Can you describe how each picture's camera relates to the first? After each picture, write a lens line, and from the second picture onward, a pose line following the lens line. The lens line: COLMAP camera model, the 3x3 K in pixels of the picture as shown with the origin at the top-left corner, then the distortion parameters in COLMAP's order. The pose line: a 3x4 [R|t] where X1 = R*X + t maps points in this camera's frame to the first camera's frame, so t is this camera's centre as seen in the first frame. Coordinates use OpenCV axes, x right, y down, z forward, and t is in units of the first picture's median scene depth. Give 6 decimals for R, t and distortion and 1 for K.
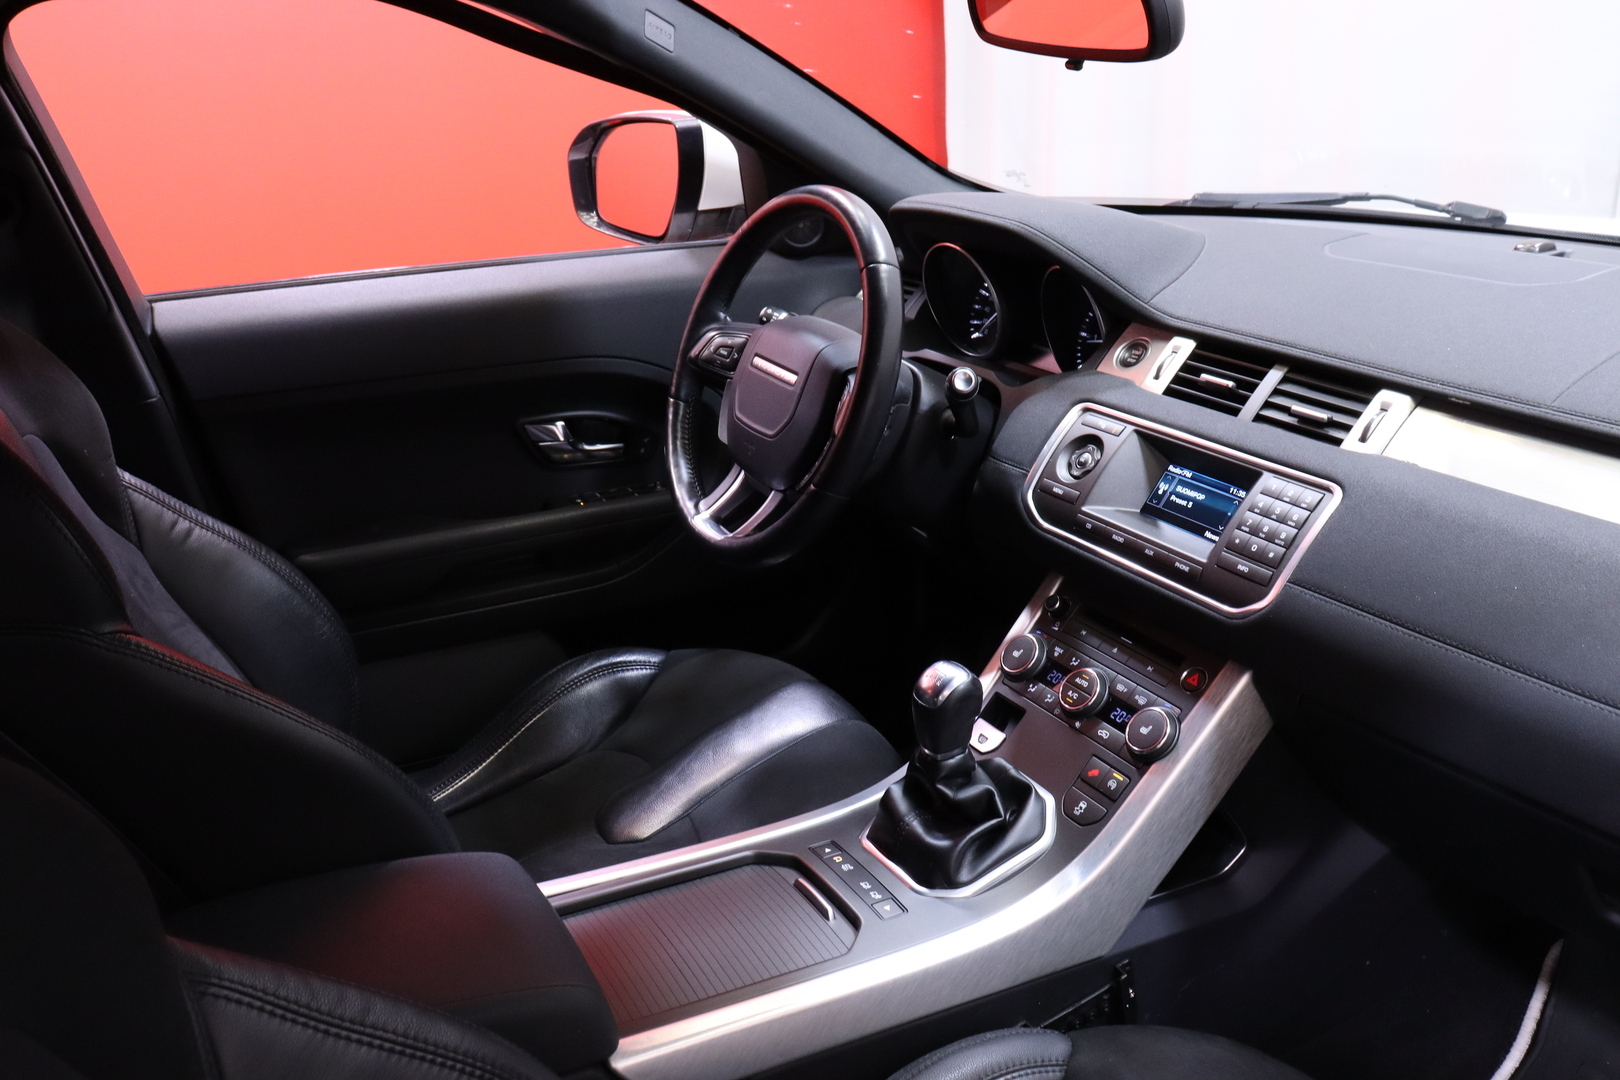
lens RADIAL K [[1301.2, 0, 816.0], [0, 1301.2, 547.0], [0, 0, 1]] dist [-0.174893, 0.142564]
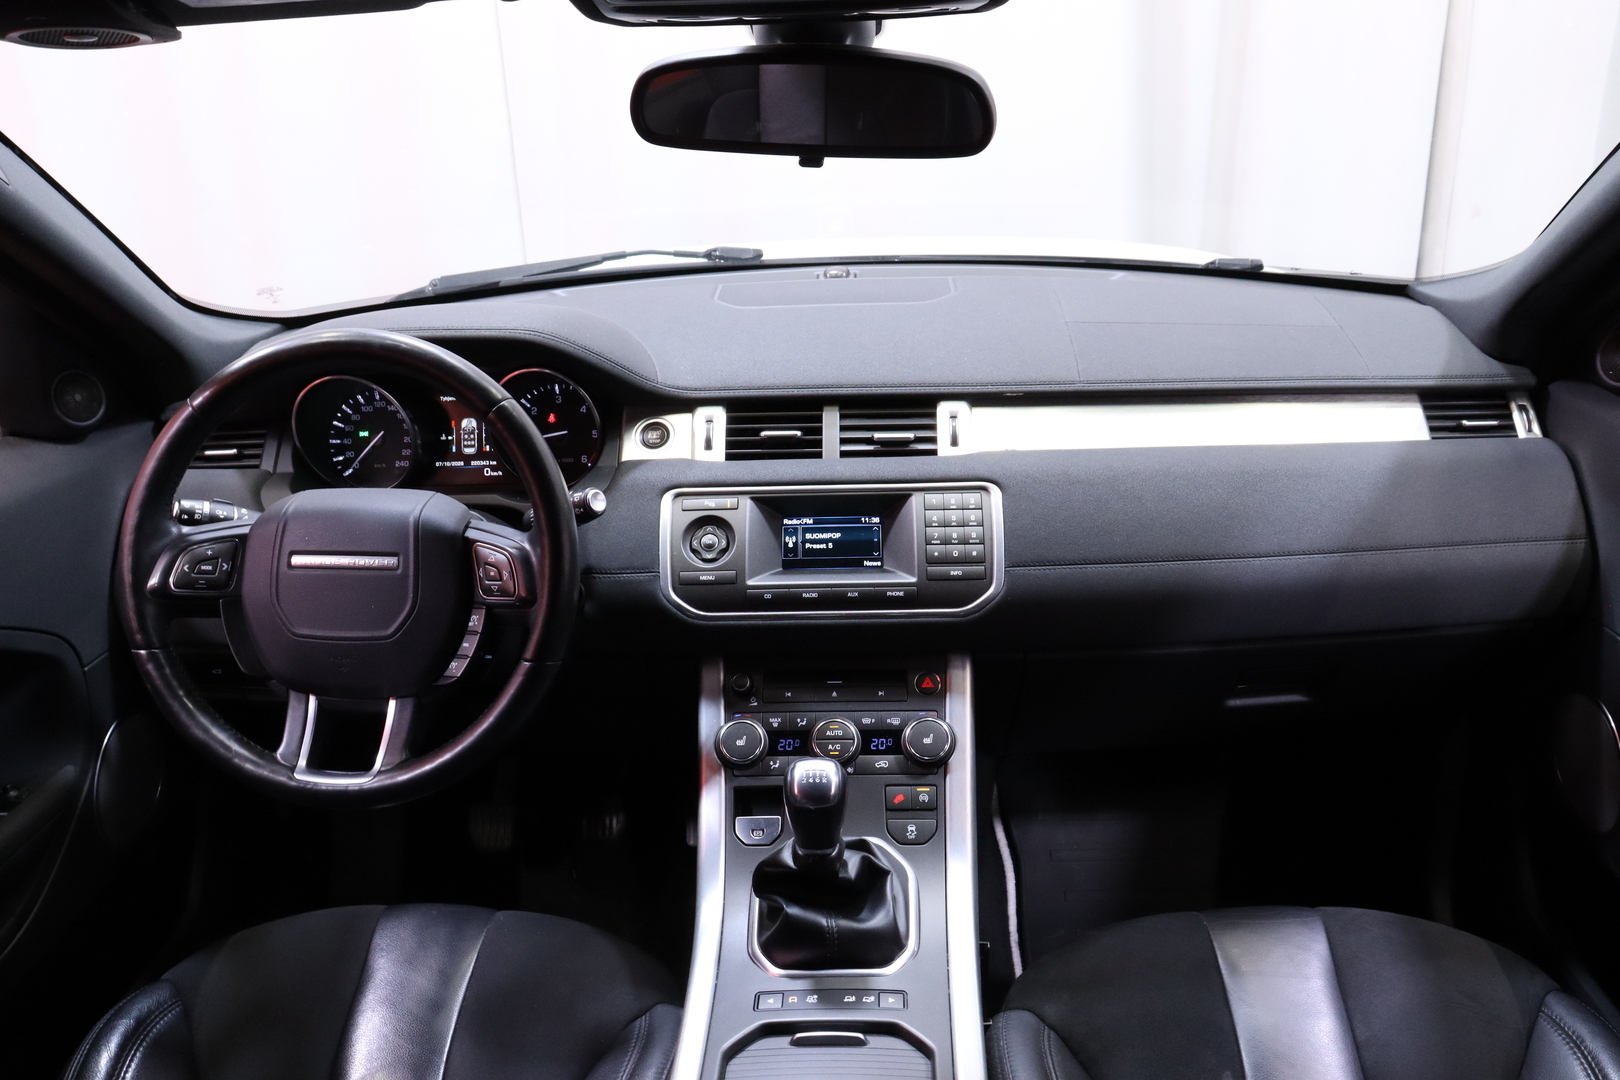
lens RADIAL K [[1301.2, 0, 790.9], [0, 1301.2, 551.2], [0, 0, 1]] dist [-0.174893, 0.142564]
pose [[0.533238, -0.293912, 0.793267, -0.604418], [0.325882, 0.936706, 0.127998, -0.180168], [-0.780678, 0.190258, 0.595267, 0.361436]]
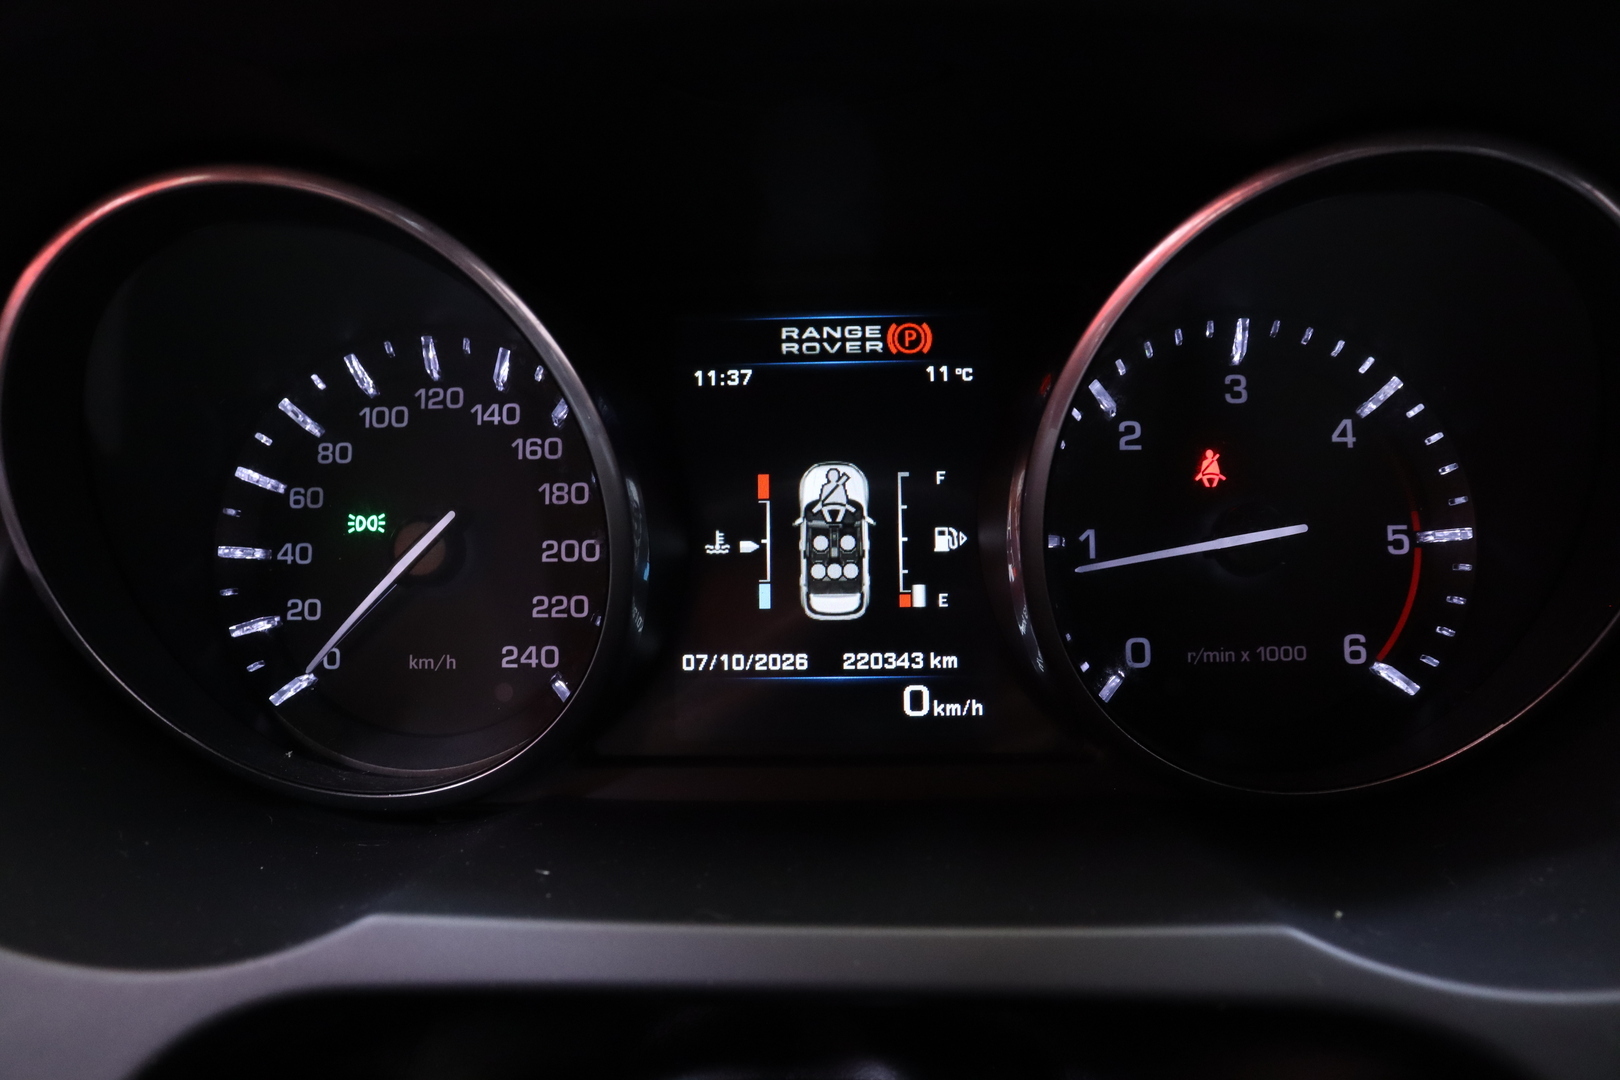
lens RADIAL K [[1366.7, 0, 825.6], [0, 1366.7, 529.6], [0, 0, 1]] dist [-0.164742, 0.007033]
pose [[0.530527, -0.196225, 0.824643, 0.004444], [0.315438, 0.948672, 0.022804, -0.236951], [-0.786791, 0.248026, 0.565194, 1.159706]]
